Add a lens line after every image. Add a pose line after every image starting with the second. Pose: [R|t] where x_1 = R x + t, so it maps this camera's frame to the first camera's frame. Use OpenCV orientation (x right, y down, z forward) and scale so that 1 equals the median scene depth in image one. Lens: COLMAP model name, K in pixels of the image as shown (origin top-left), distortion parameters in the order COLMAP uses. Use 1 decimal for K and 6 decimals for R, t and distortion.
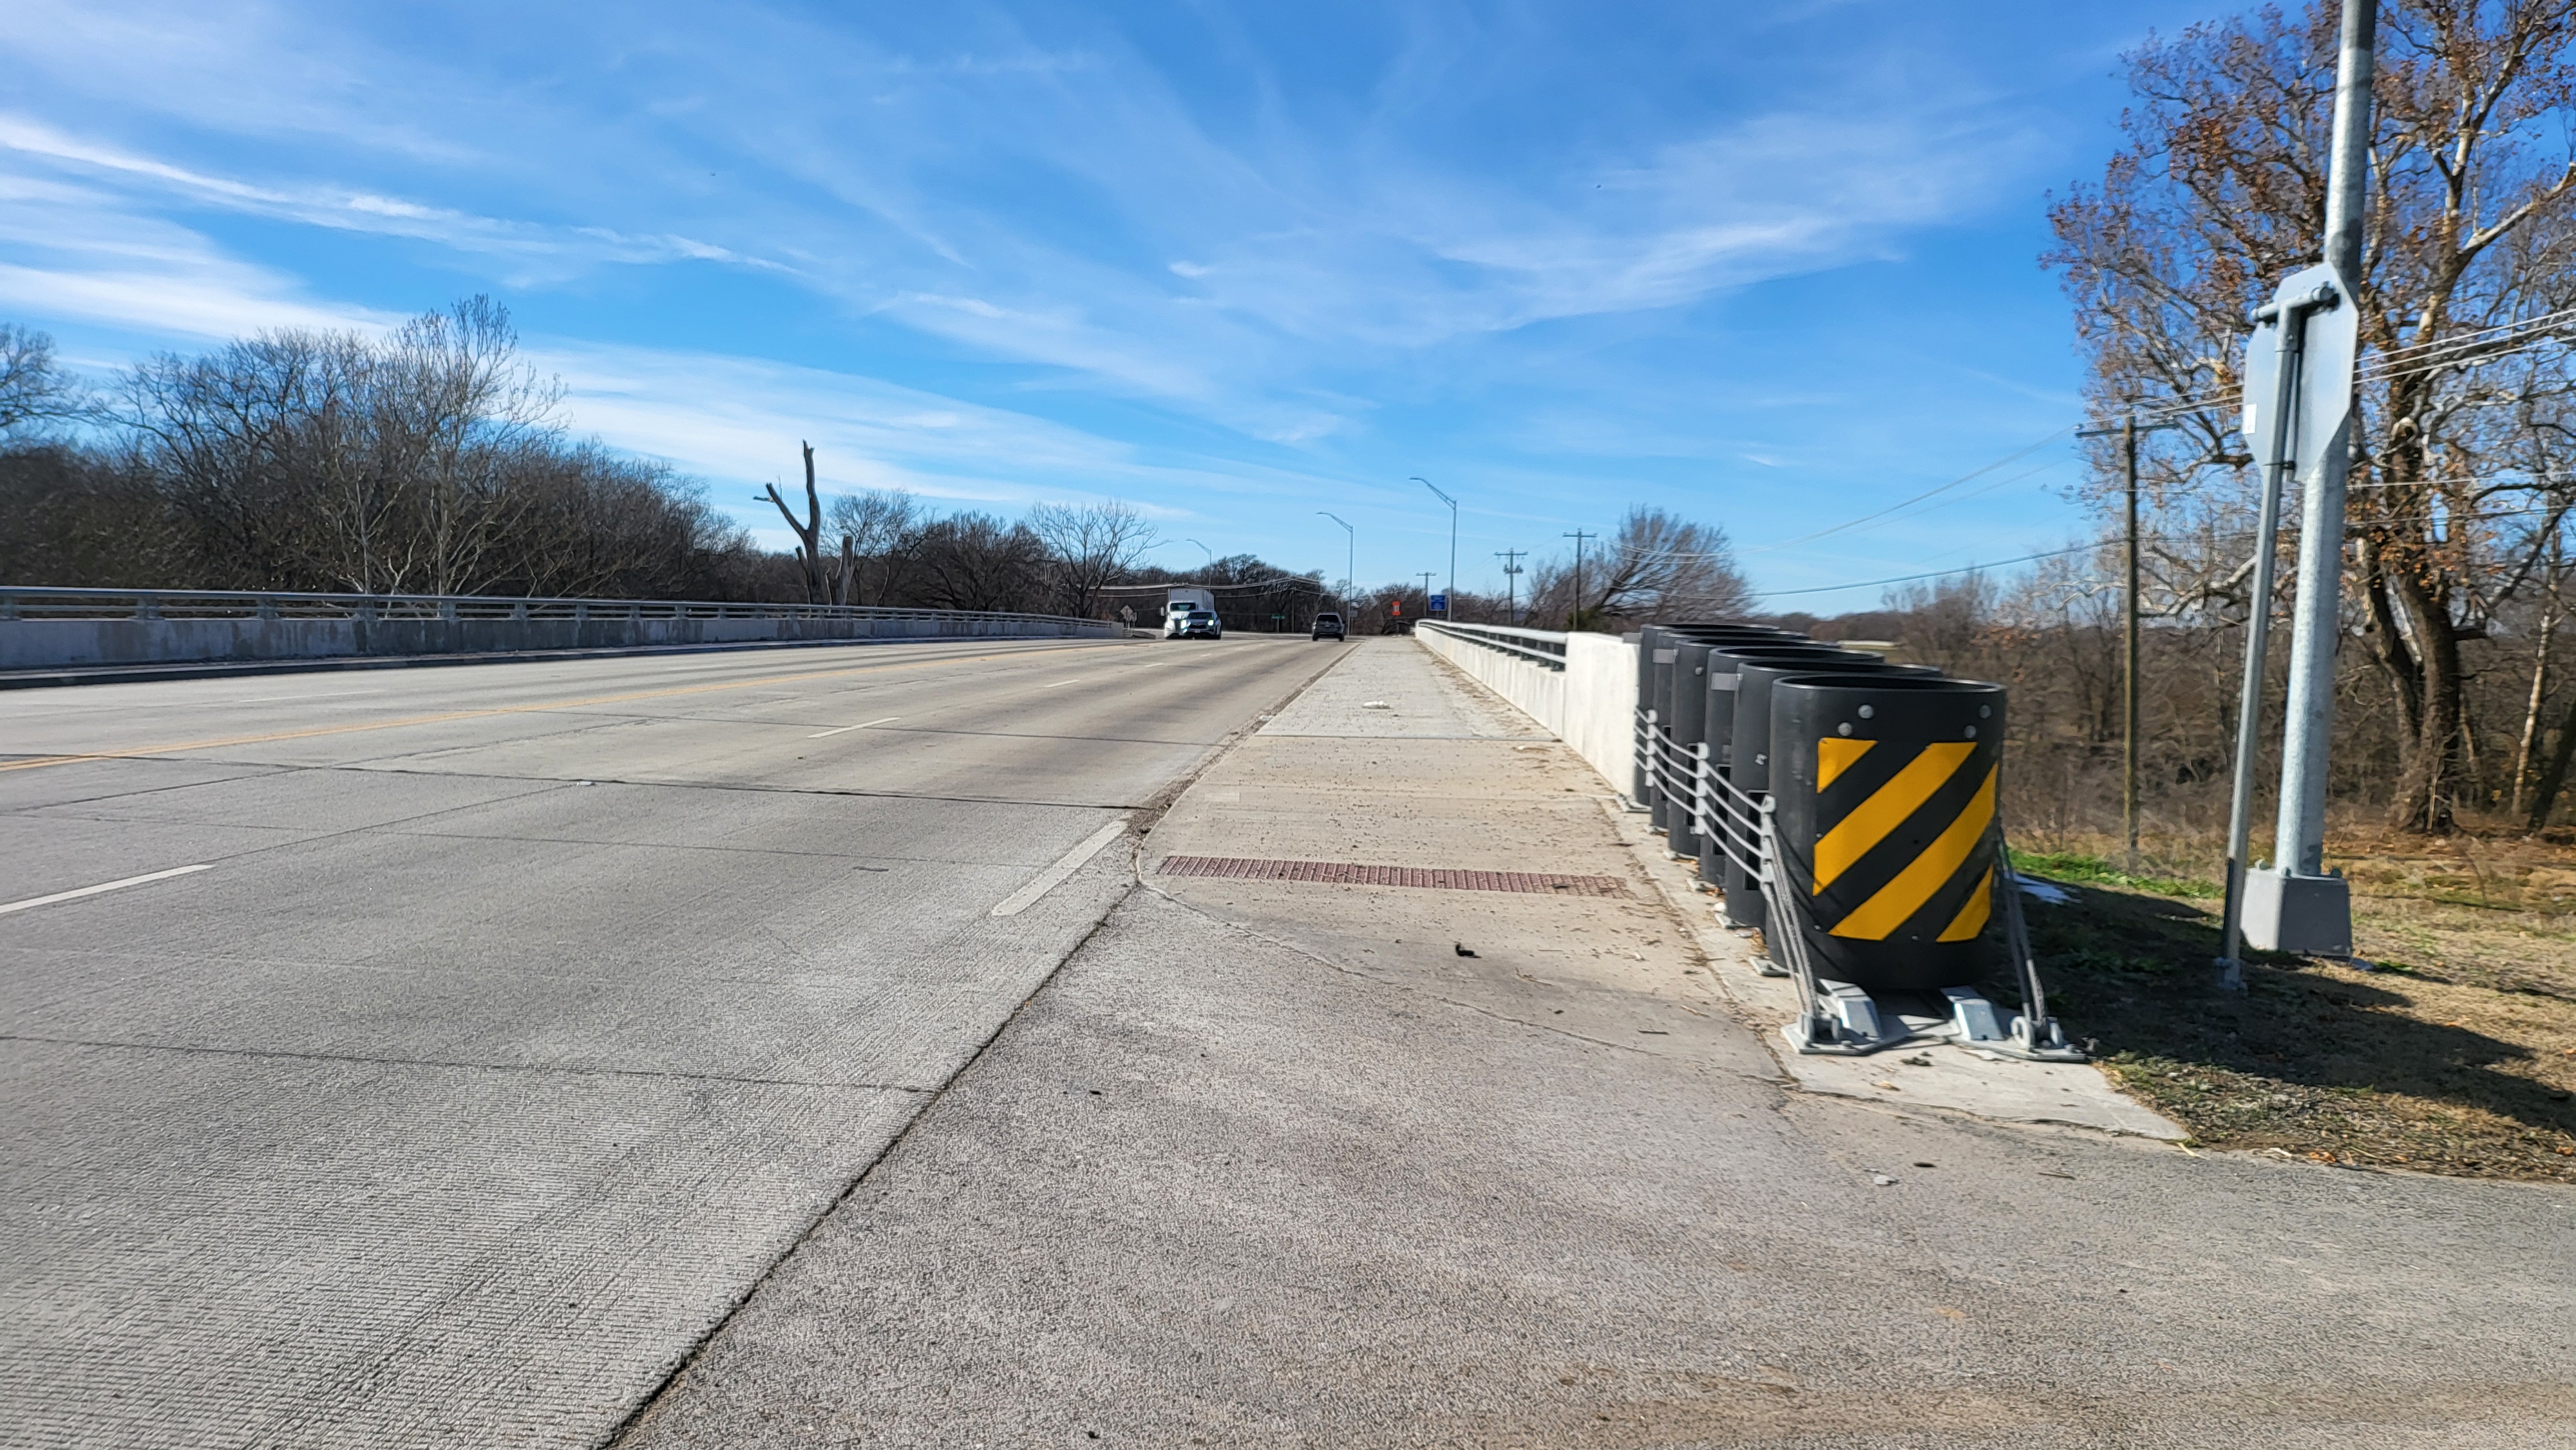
lens RADIAL K [[1845.1, 0, 1348.0], [0, 1845.1, 760.2], [0, 0, 1]] dist [0.066441, -0.071651]
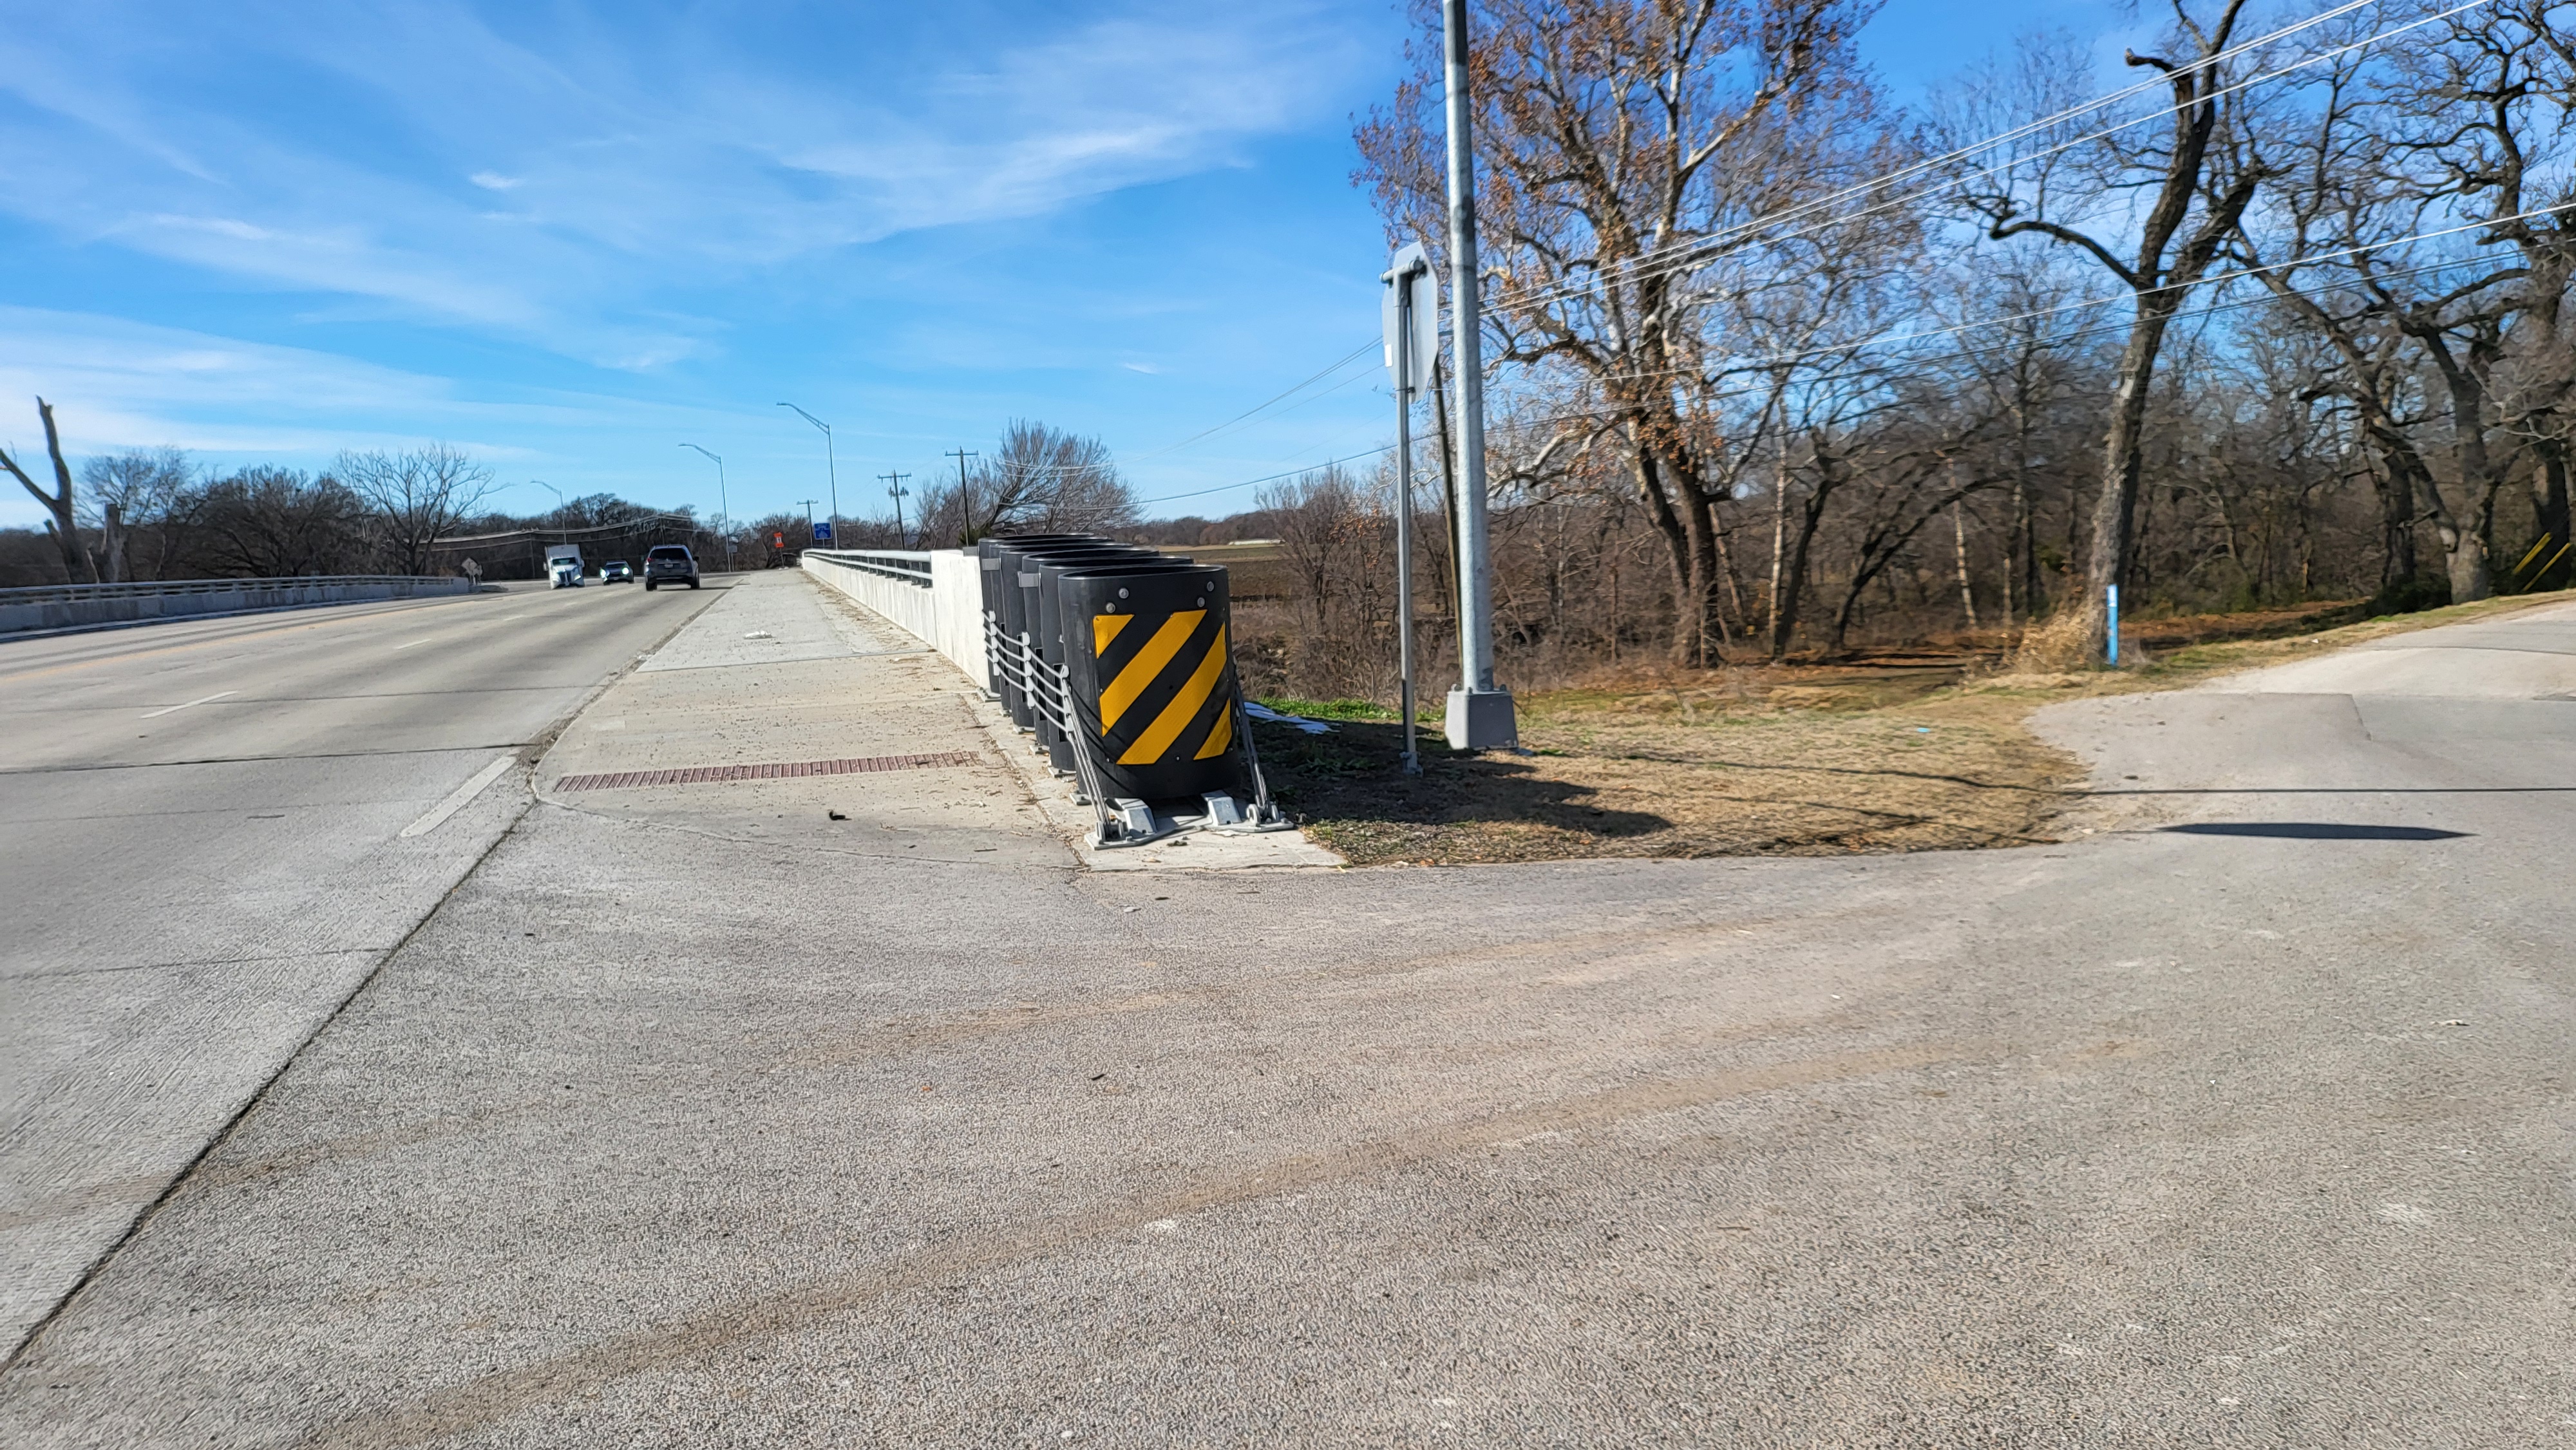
lens RADIAL K [[1845.1, 0, 1348.0], [0, 1845.1, 760.2], [0, 0, 1]] dist [0.066441, -0.071651]
pose [[0.946474, -0.110772, 0.303177, 0.002875], [0.096752, 0.993442, 0.060929, 0.004645], [-0.307938, -0.028335, 0.950984, -0.052384]]
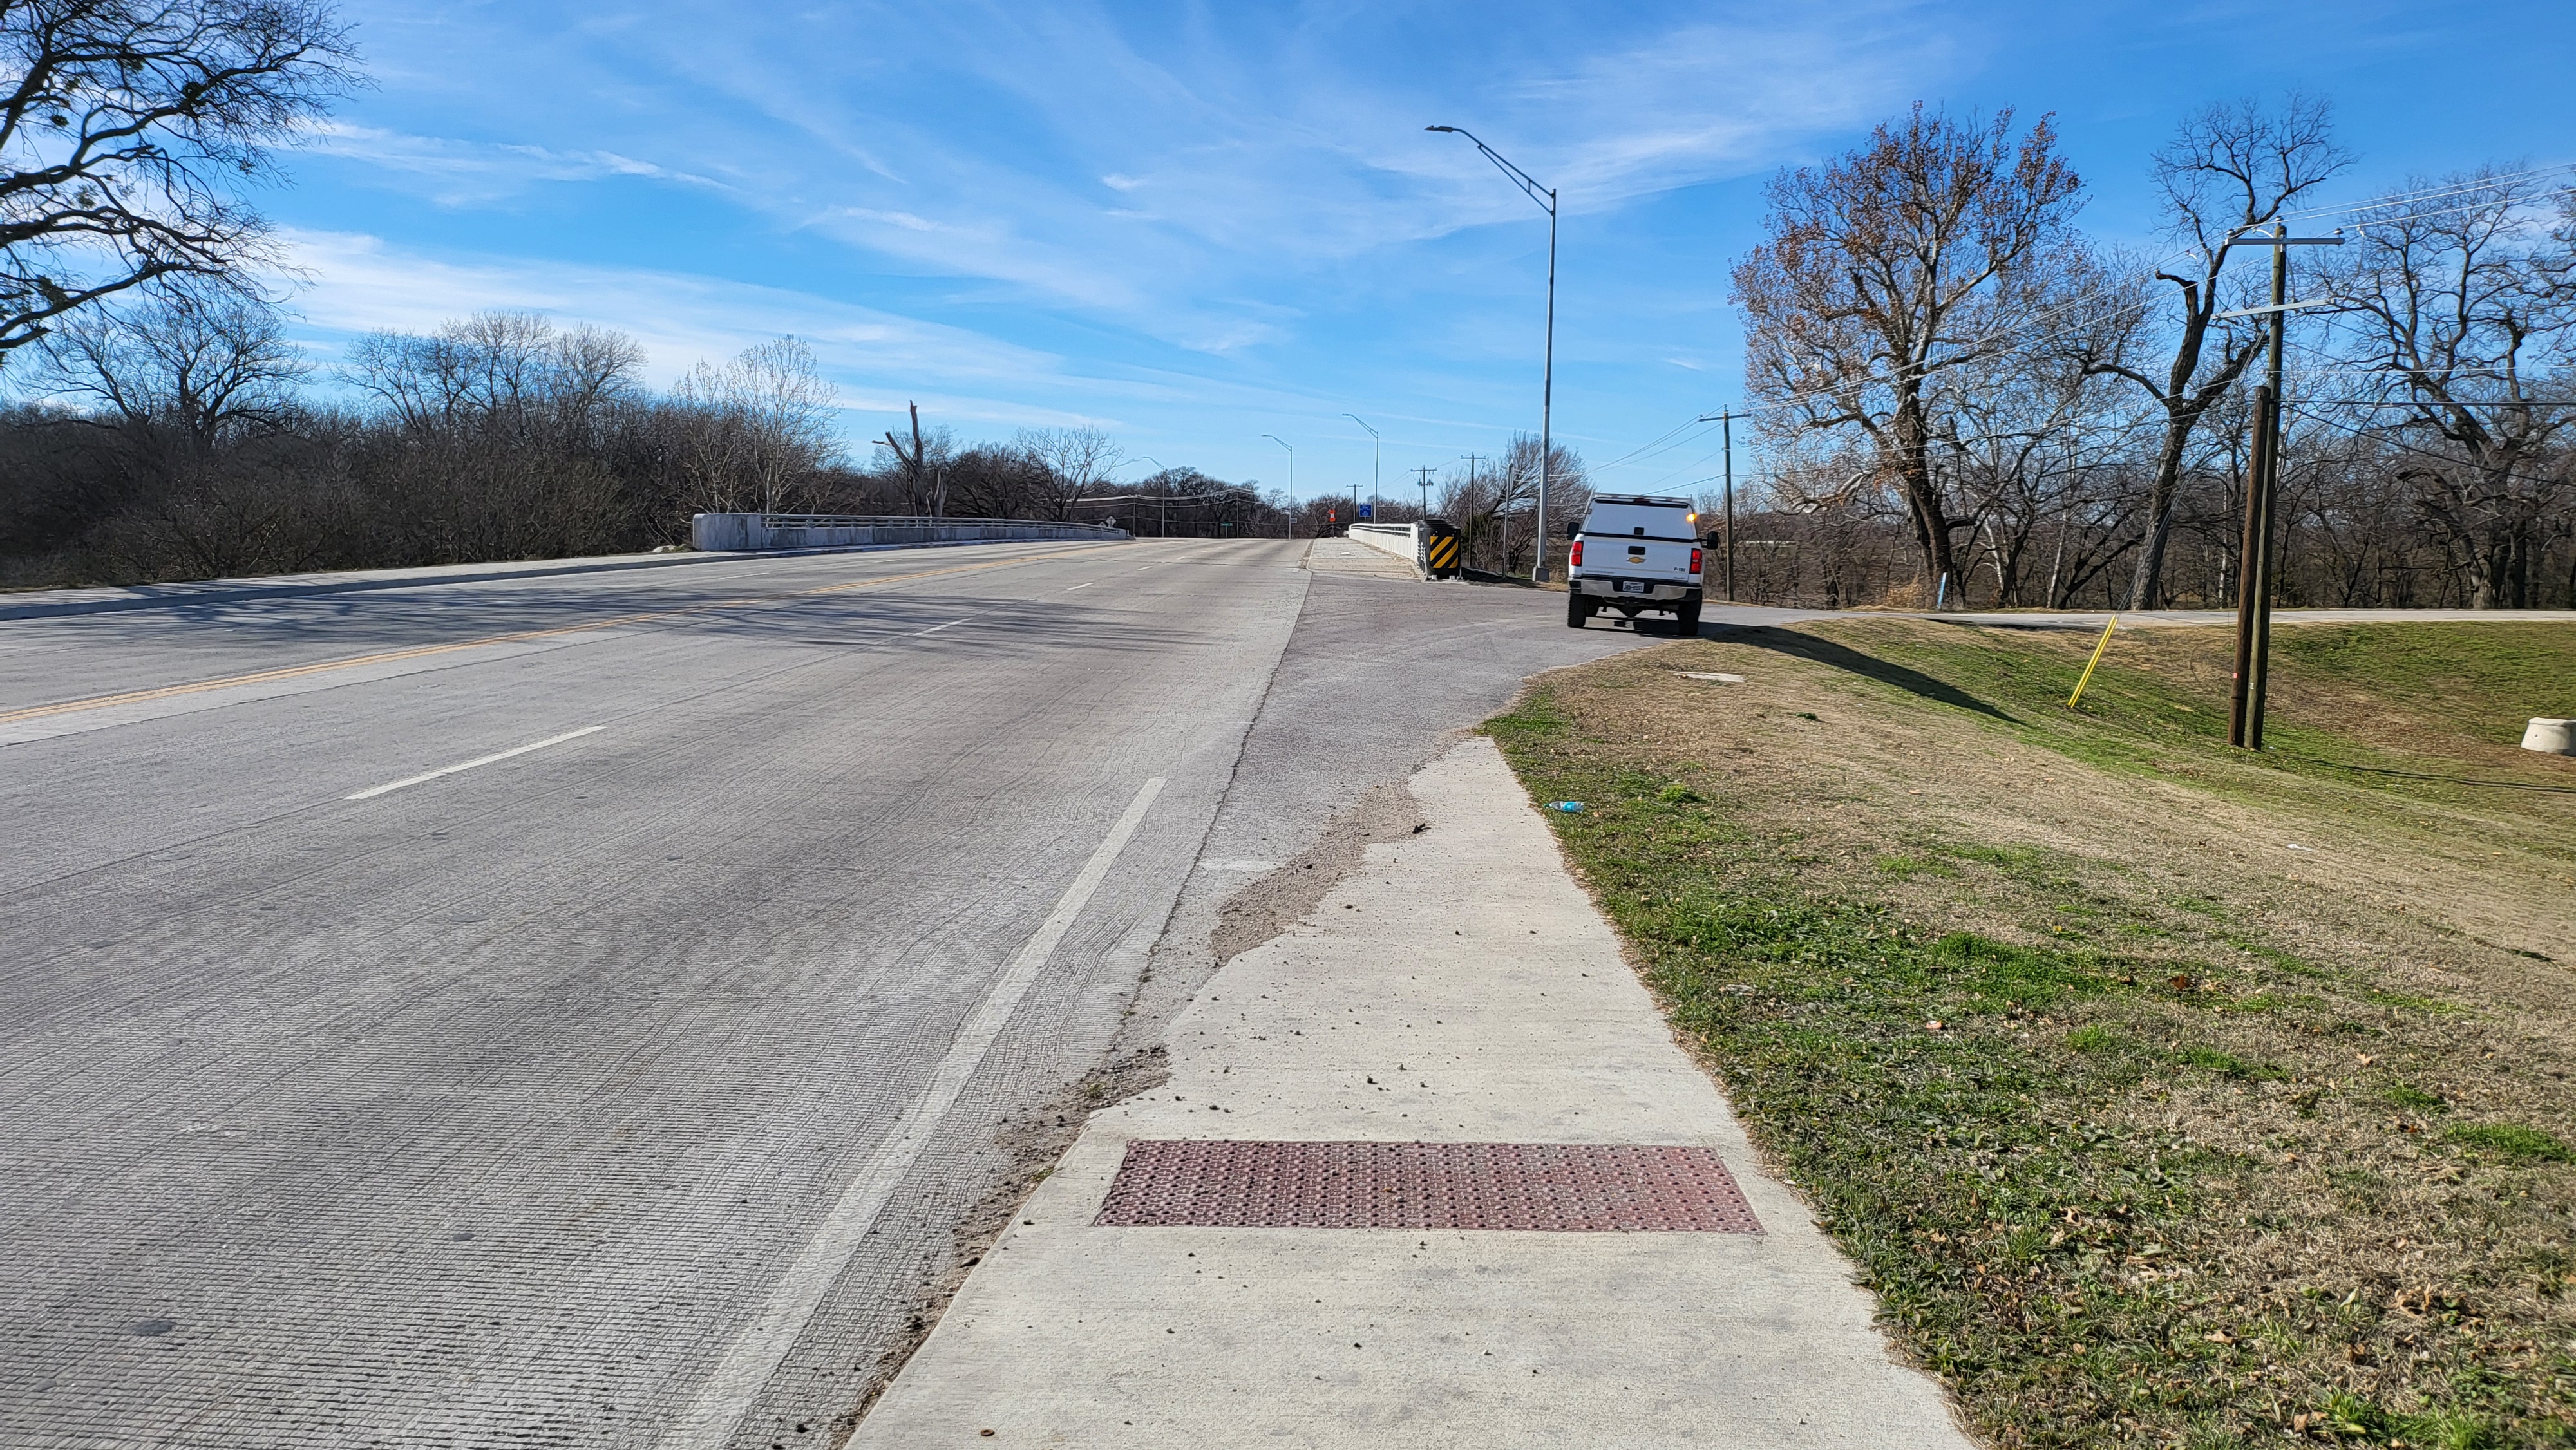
lens RADIAL K [[1885.2, 0, 1193.0], [0, 1885.2, 820.8], [0, 0, 1]] dist [0.029929, -0.002510]
pose [[0.999097, -0.006184, -0.042024, -0.050023], [0.009420, 0.996966, 0.077260, 0.077561], [0.041419, -0.077586, 0.996125, -0.949579]]
